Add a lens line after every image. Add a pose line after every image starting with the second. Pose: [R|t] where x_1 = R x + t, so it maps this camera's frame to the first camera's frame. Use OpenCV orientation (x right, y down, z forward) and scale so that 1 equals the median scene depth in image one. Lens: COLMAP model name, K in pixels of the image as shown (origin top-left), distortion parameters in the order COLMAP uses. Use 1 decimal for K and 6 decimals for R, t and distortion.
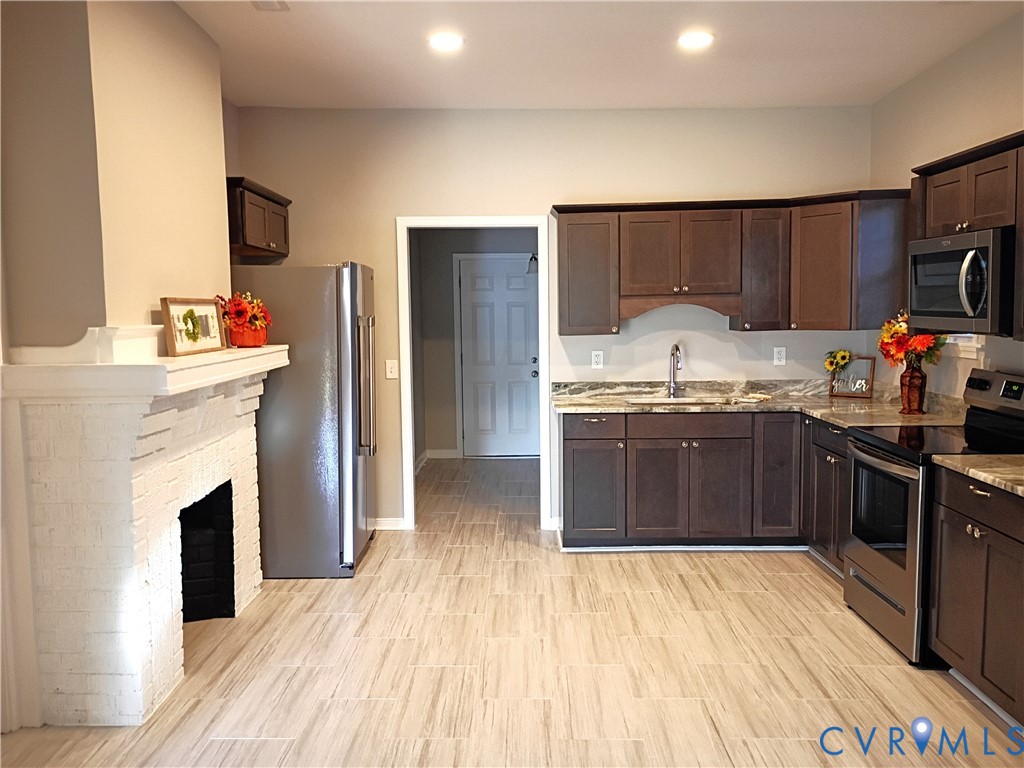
lens RADIAL K [[844.3, 0, 508.8], [0, 844.3, 377.8], [0, 0, 1]] dist [0.048718, -0.057068]
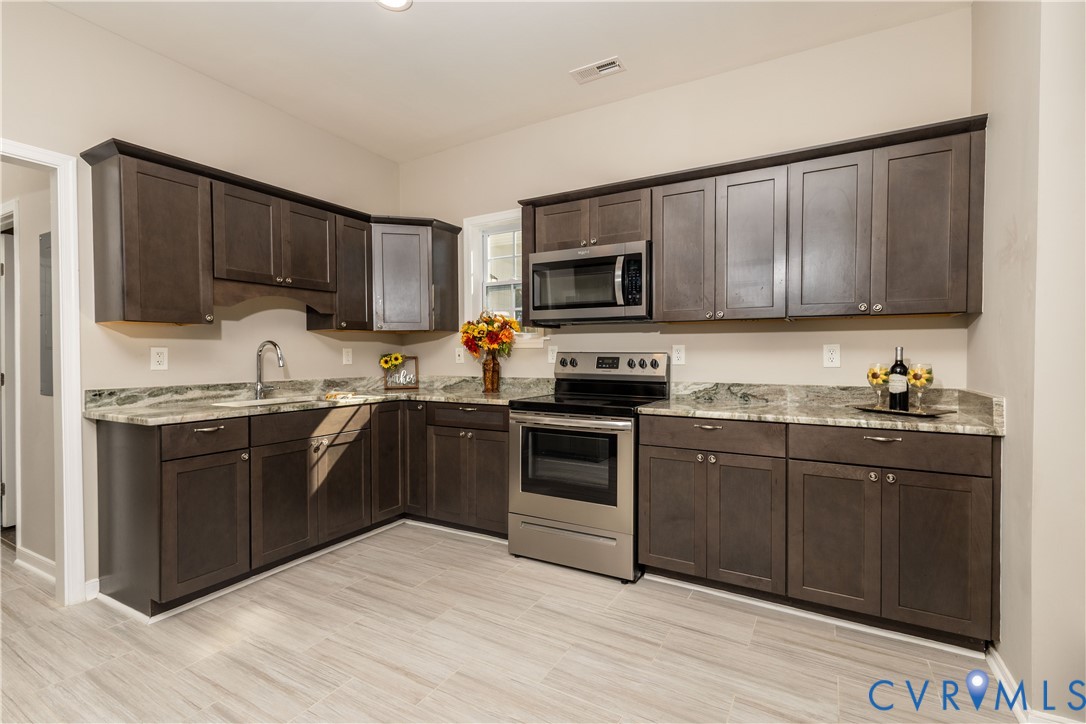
lens RADIAL K [[499.1, 0, 537.8], [0, 499.1, 359.9], [0, 0, 1]] dist [0.004999, 0.000286]
pose [[0.488222, 0.003098, 0.872714, -0.148927], [0.069484, 0.996681, -0.042410, 0.027385], [-0.869949, 0.081345, 0.486386, 0.513451]]
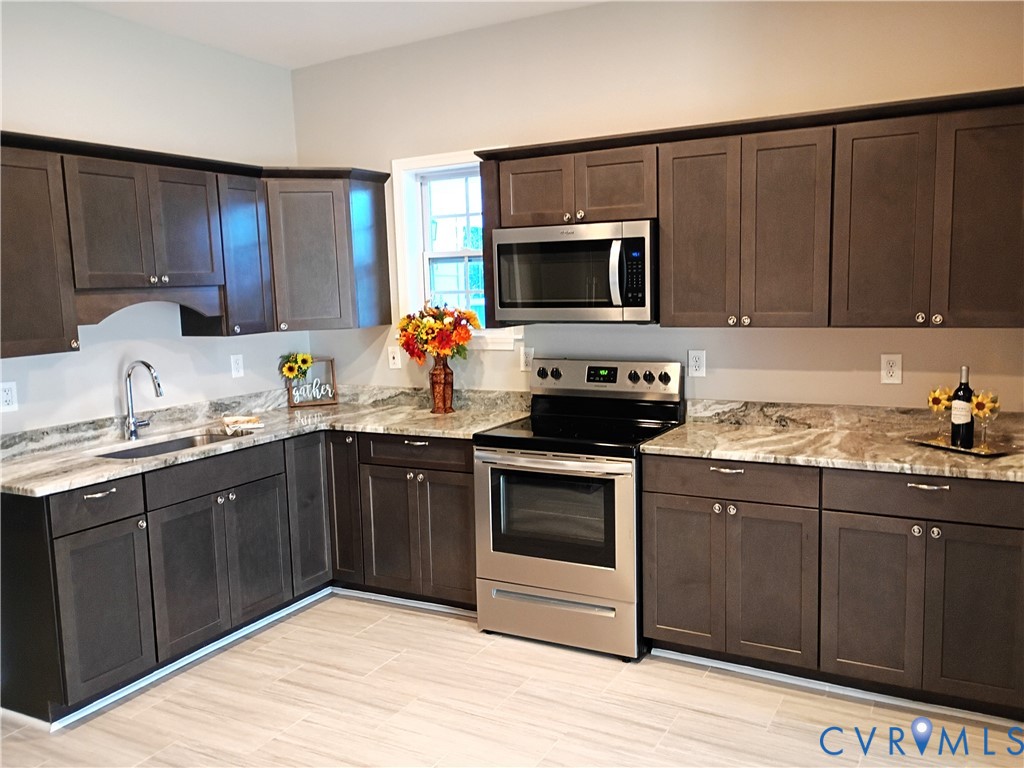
lens RADIAL K [[844.3, 0, 511.7], [0, 844.3, 380.2], [0, 0, 1]] dist [0.048718, -0.057068]
pose [[0.464996, -0.098407, 0.879827, -0.289996], [0.096061, 0.993544, 0.060357, -0.039597], [-0.880086, 0.056451, 0.471447, 0.446322]]
